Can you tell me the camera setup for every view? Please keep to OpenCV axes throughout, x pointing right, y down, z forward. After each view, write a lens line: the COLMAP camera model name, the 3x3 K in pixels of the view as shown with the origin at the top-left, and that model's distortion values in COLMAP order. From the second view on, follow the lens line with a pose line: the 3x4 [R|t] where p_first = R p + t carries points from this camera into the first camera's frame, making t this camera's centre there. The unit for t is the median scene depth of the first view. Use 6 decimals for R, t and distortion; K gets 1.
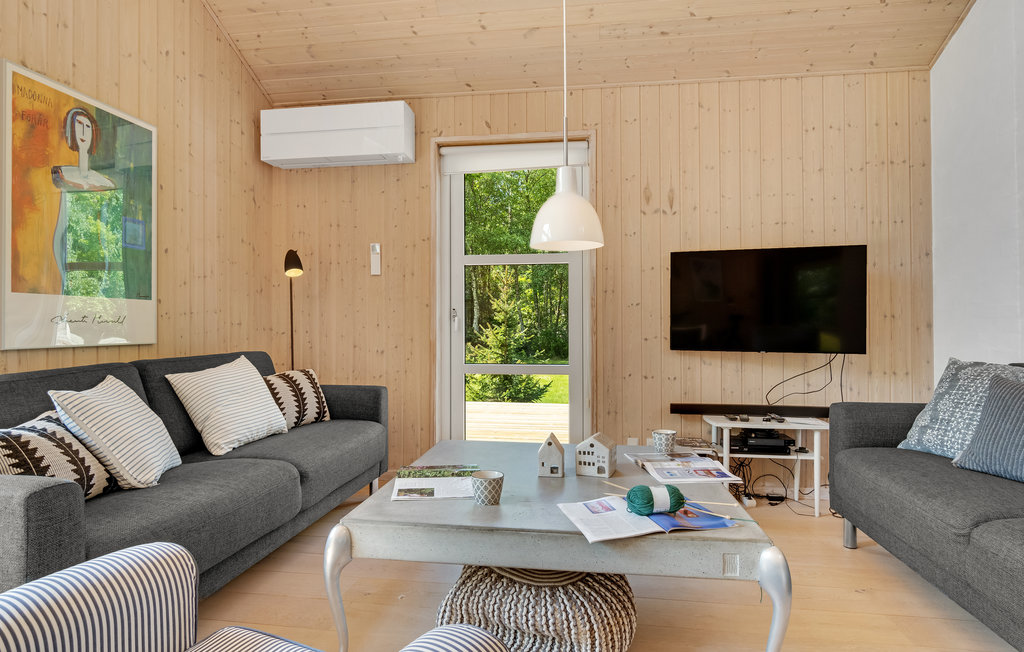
lens RADIAL K [[579.2, 0, 512.0], [0, 579.2, 326.0], [0, 0, 1]] dist [-0.013093, -0.000201]
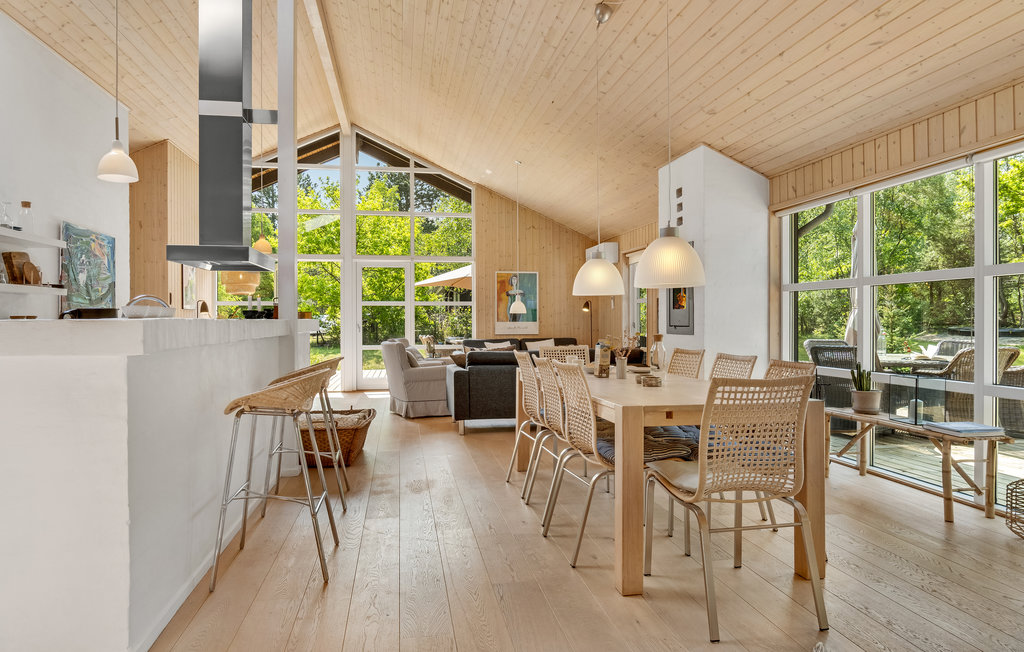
lens RADIAL K [[626.7, 0, 512.0], [0, 626.7, 326.0], [0, 0, 1]] dist [-0.000853, -0.000174]
pose [[0.324488, 0.007374, -0.945861, 2.484240], [0.000719, 0.999967, 0.008042, -0.042870], [0.945889, -0.003290, 0.324472, -0.317140]]
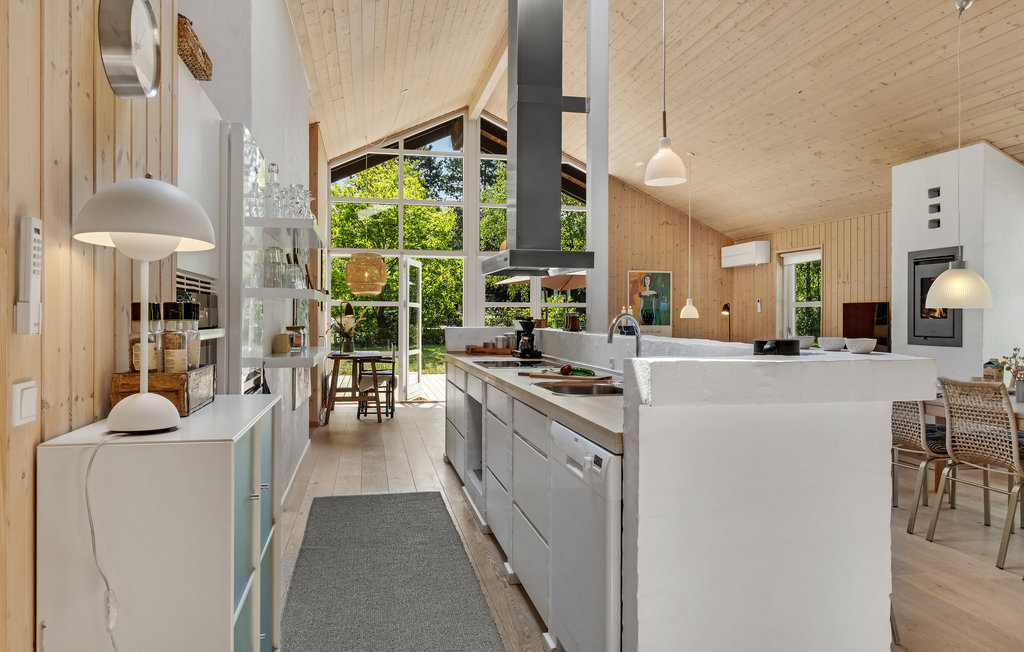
lens RADIAL K [[669.3, 0, 512.0], [0, 669.3, 326.0], [0, 0, 1]] dist [-0.007339, 0.000075]
pose [[0.359924, 0.015396, -0.932855, 2.173891], [-0.005577, 0.999881, 0.014351, -0.077574], [0.932965, 0.000037, 0.359967, -0.999688]]
